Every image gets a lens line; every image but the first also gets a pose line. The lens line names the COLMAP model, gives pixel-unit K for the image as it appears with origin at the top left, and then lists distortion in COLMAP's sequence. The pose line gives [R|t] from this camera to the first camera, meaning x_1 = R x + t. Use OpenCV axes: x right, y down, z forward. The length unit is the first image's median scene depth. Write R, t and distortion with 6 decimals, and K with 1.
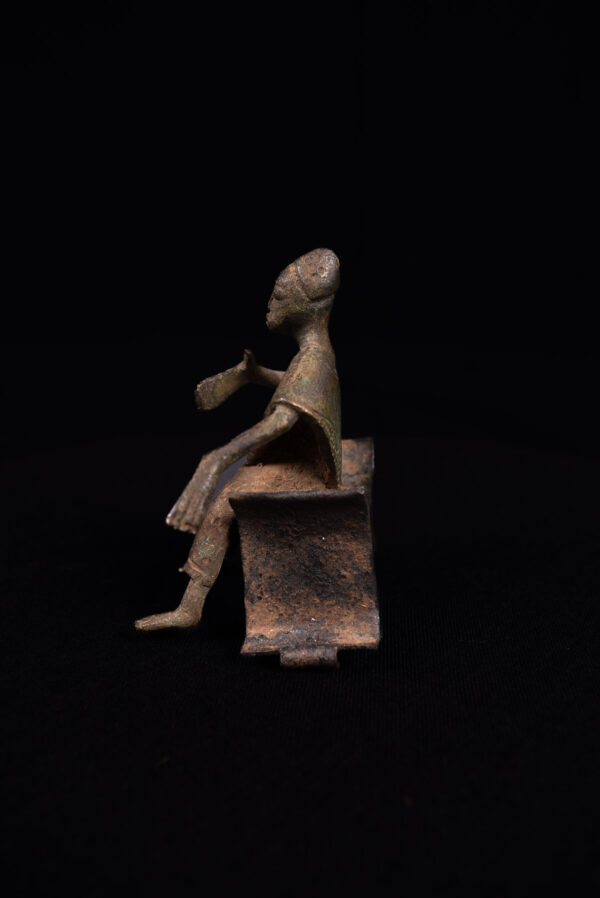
lens RADIAL K [[825.7, 0, 300.8], [0, 825.7, 451.1], [0, 0, 1]] dist [-0.148197, 0.000000]
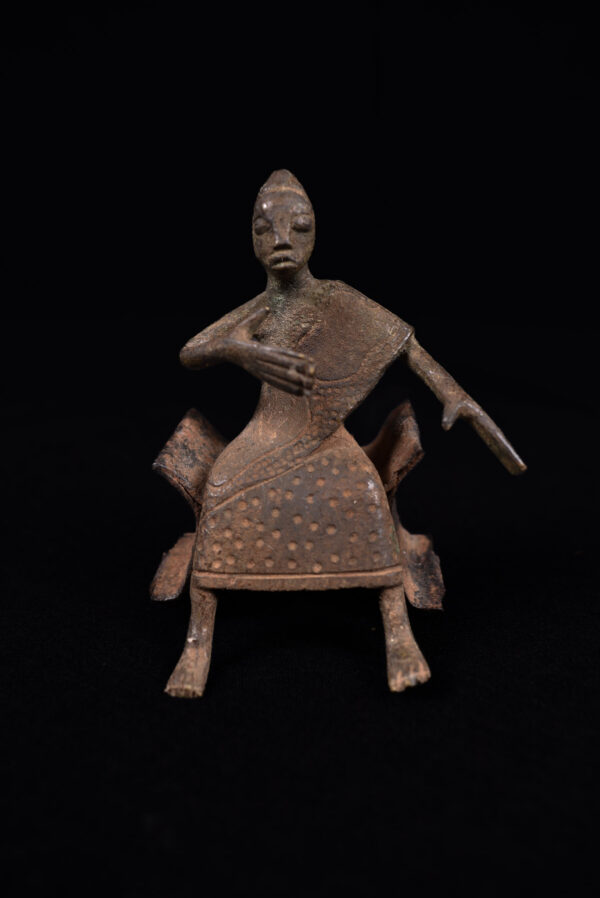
lens RADIAL K [[825.7, 0, 295.6], [0, 825.7, 463.1], [0, 0, 1]] dist [-0.148197, 0.000000]
pose [[-0.098054, -0.301347, 0.948459, -0.854464], [0.293578, 0.901880, 0.316899, -0.235571], [-0.950893, 0.309520, 0.000036, 1.077289]]
